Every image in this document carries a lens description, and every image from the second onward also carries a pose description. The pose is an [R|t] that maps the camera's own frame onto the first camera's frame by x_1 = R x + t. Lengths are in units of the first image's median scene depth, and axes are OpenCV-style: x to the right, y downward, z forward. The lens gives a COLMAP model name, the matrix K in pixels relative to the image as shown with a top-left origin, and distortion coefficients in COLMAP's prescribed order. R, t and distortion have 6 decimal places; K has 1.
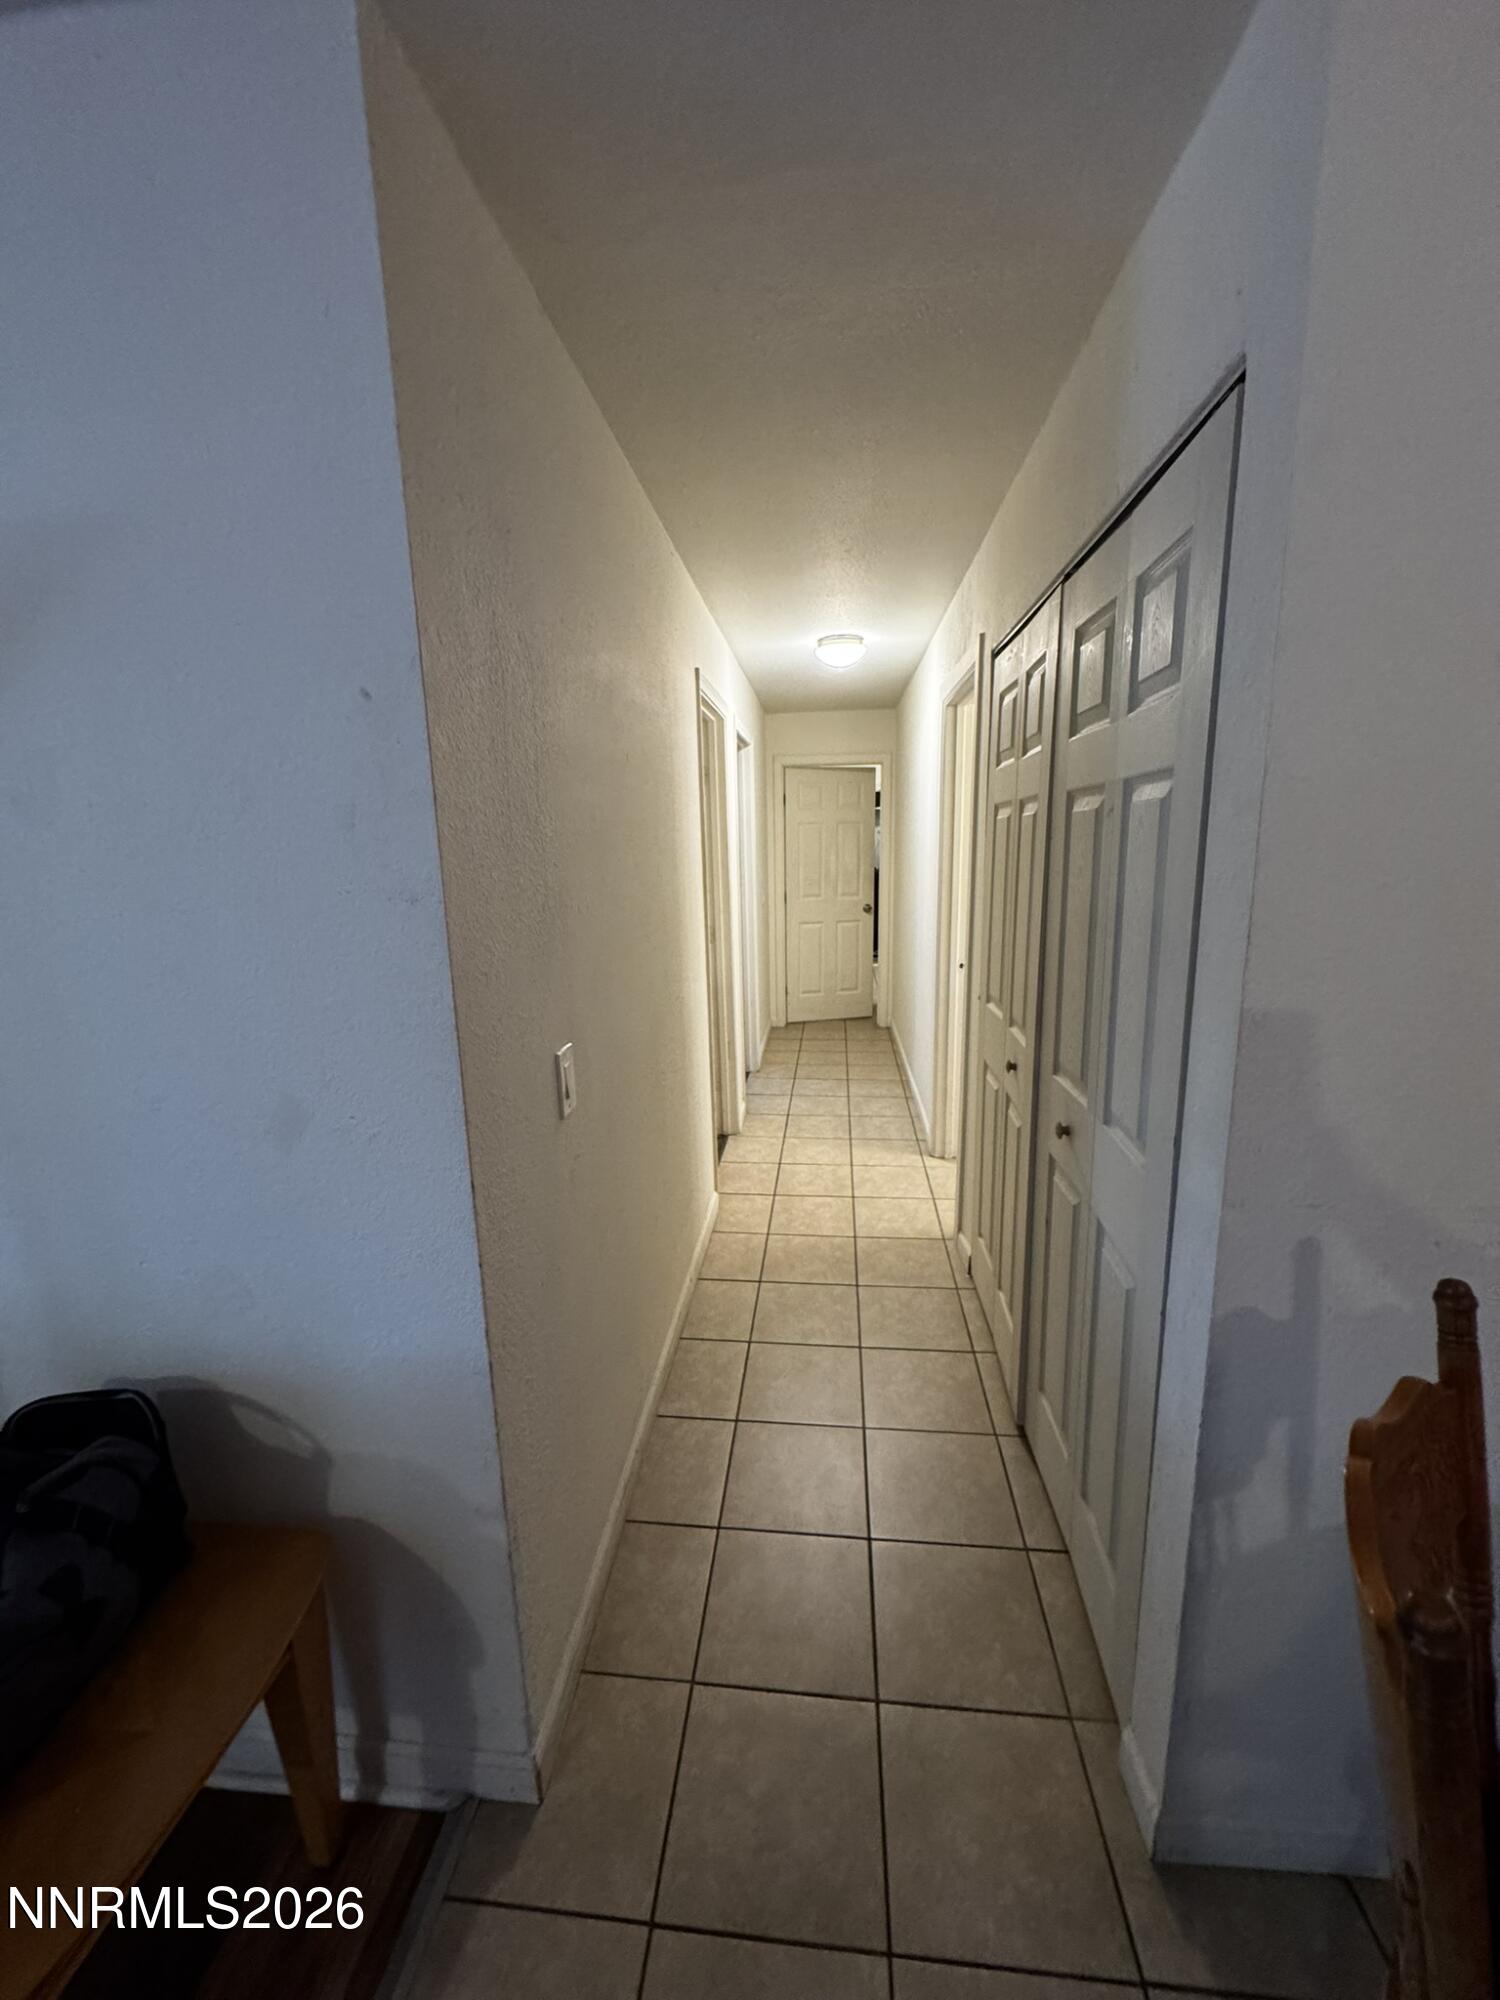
lens RADIAL K [[797.4, 0, 751.2], [0, 797.4, 999.8], [0, 0, 1]] dist [-0.002082, -0.000093]
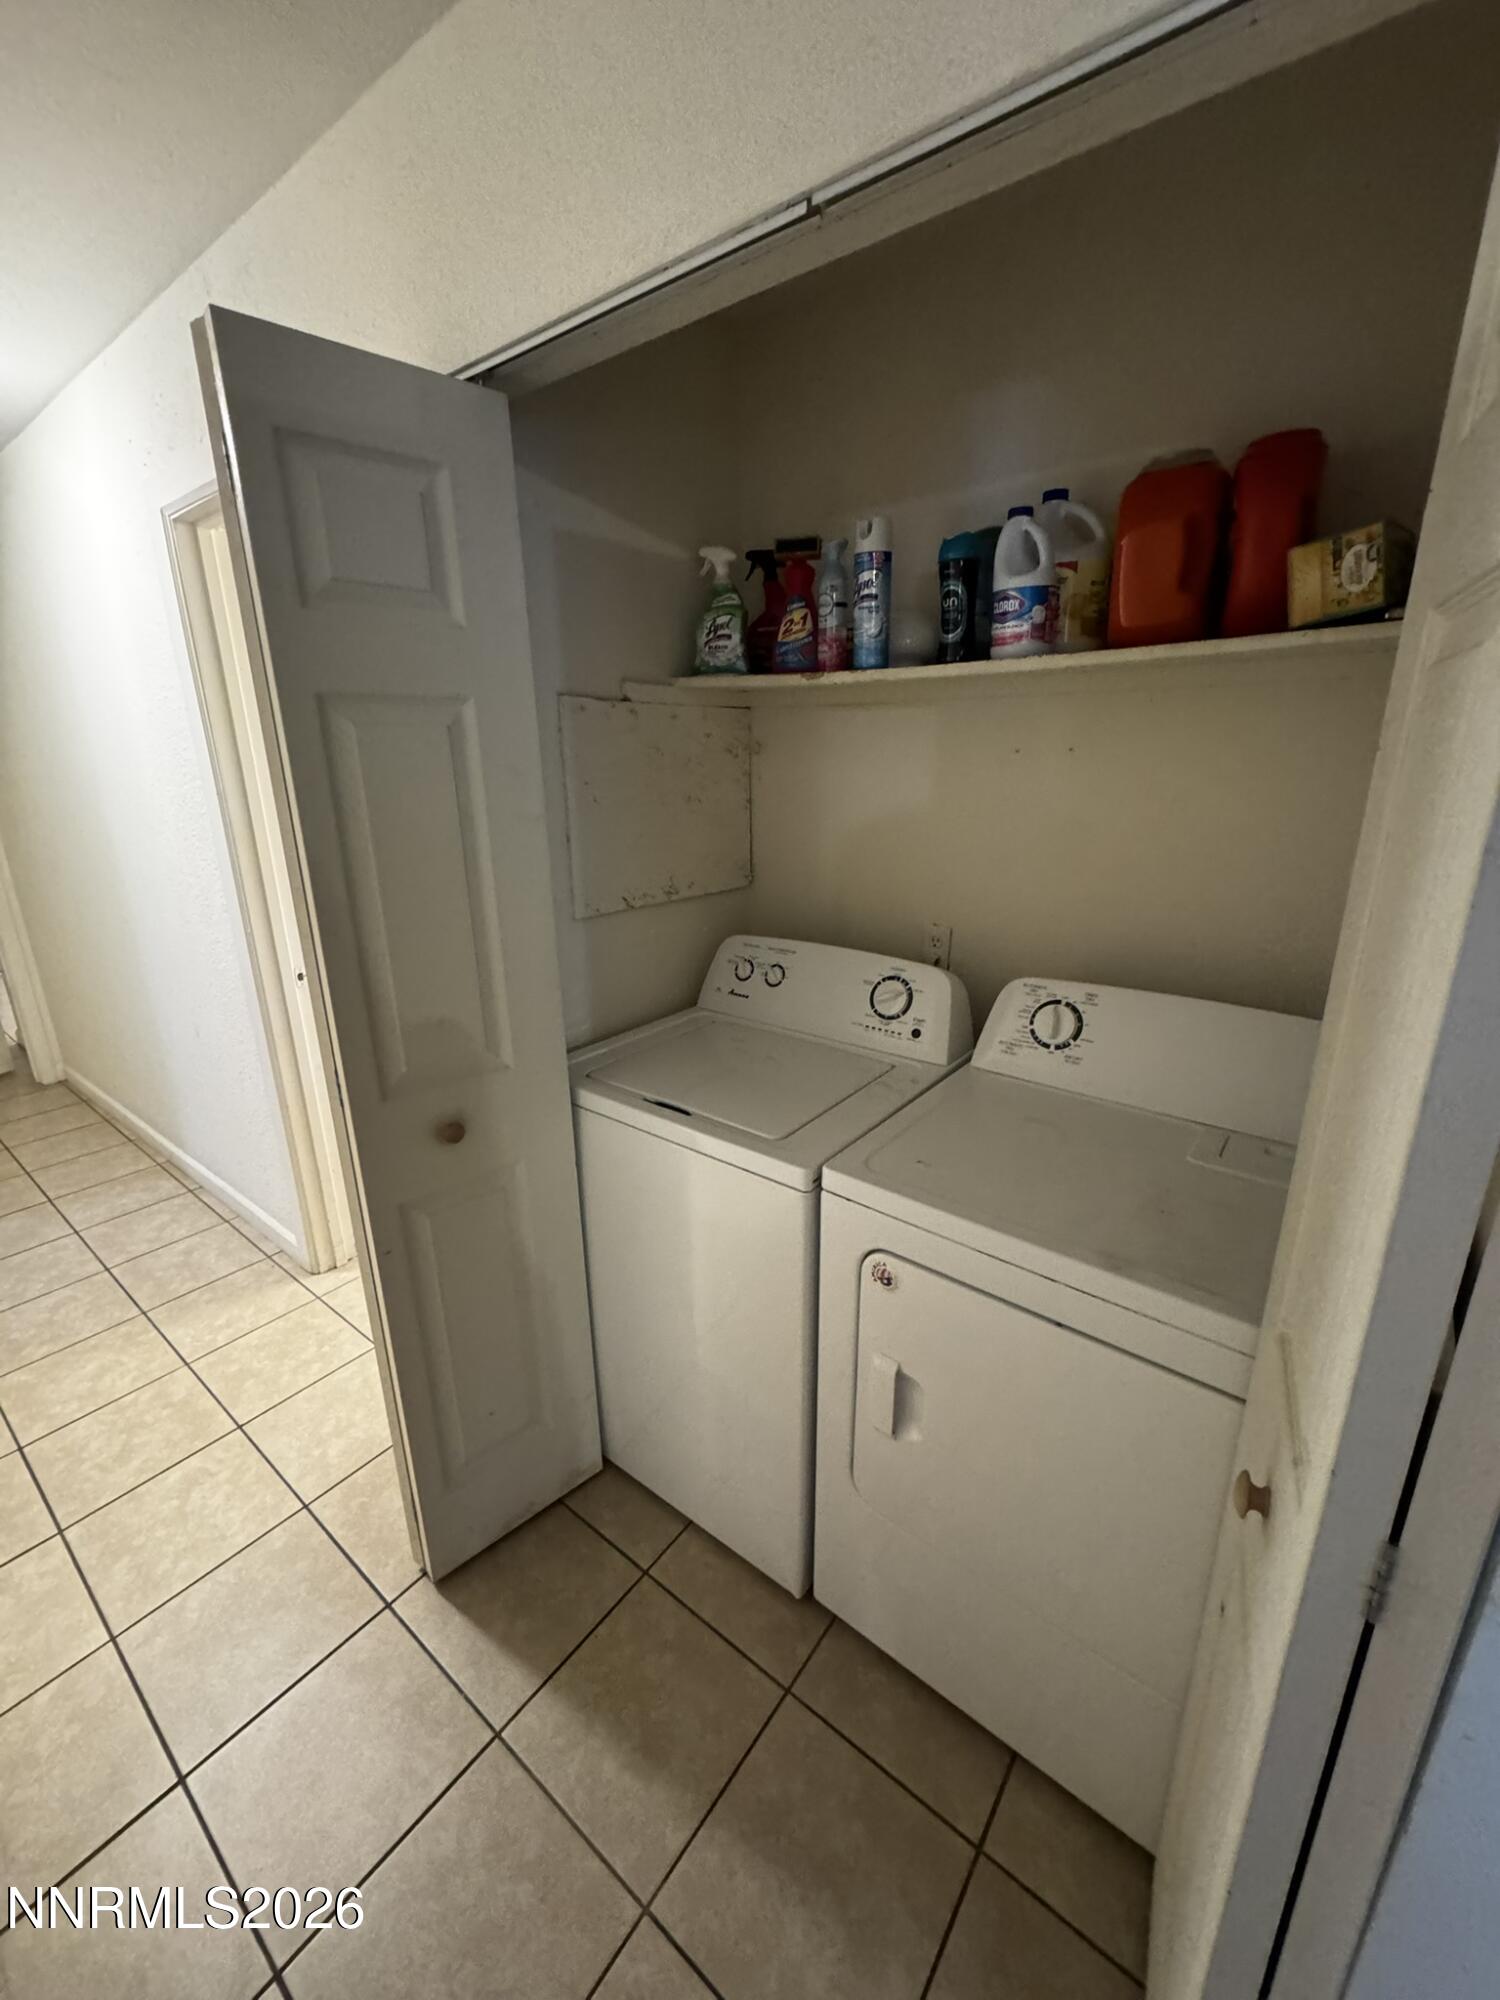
lens RADIAL K [[797.4, 0, 752.6], [0, 797.4, 999.5], [0, 0, 1]] dist [-0.002082, -0.000093]
pose [[0.525814, -0.234543, 0.817624, -0.060880], [0.169312, 0.970857, 0.169615, -0.067607], [-0.833579, 0.049247, 0.550201, 0.344570]]
